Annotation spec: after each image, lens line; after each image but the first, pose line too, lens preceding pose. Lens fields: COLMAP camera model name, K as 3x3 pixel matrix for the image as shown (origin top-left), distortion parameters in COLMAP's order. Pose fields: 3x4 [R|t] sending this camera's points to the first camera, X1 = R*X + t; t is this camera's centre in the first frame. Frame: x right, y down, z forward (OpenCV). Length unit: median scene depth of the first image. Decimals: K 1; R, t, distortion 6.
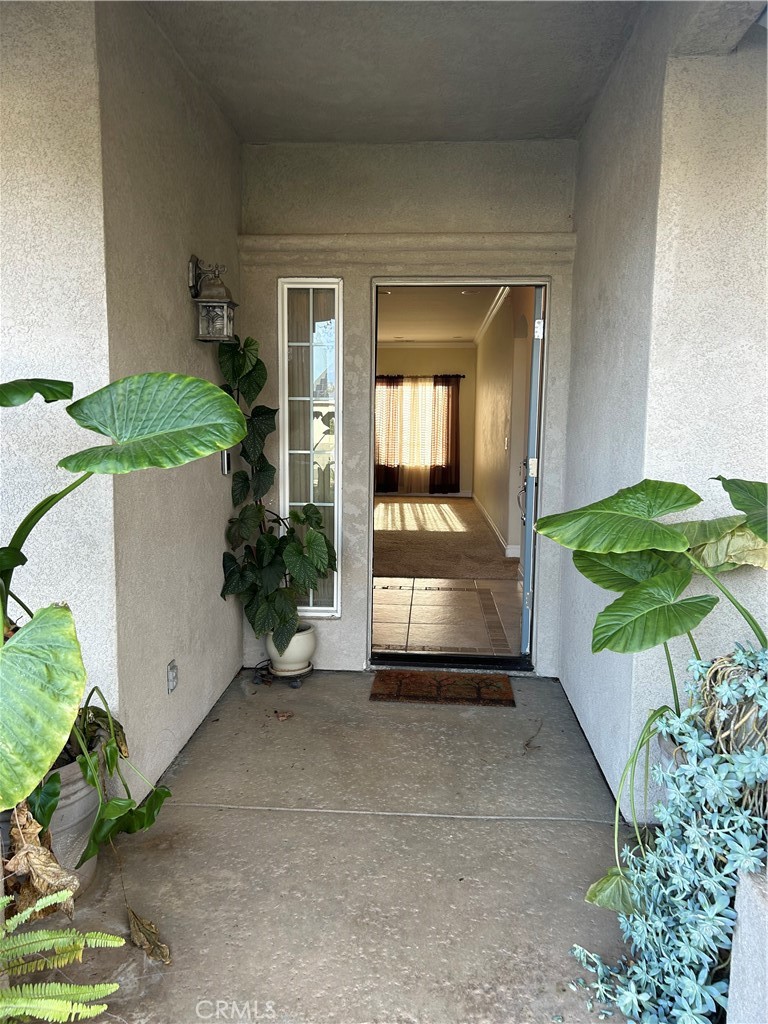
lens RADIAL K [[769.6, 0, 385.1], [0, 769.6, 506.7], [0, 0, 1]] dist [0.060259, -0.057835]
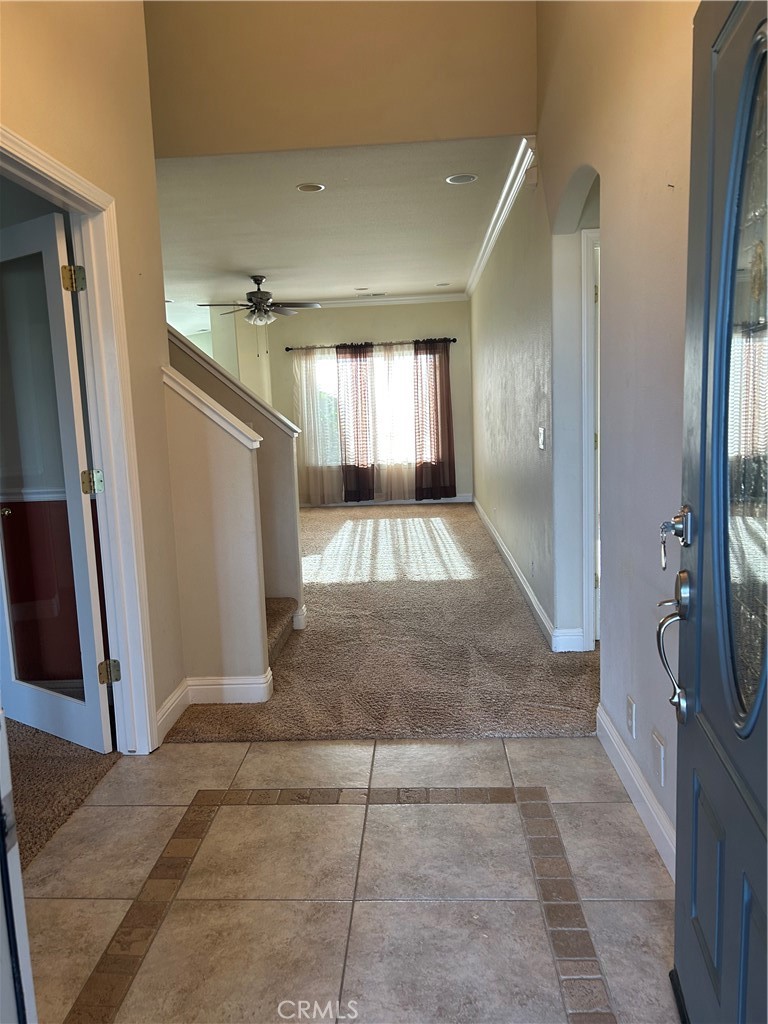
lens RADIAL K [[769.6, 0, 382.1], [0, 769.6, 518.0], [0, 0, 1]] dist [0.060259, -0.057835]
pose [[0.998659, -0.051746, 0.001569, 0.023991], [0.051656, 0.998010, 0.036149, -0.030291], [-0.003436, -0.036020, 0.999345, 0.266530]]
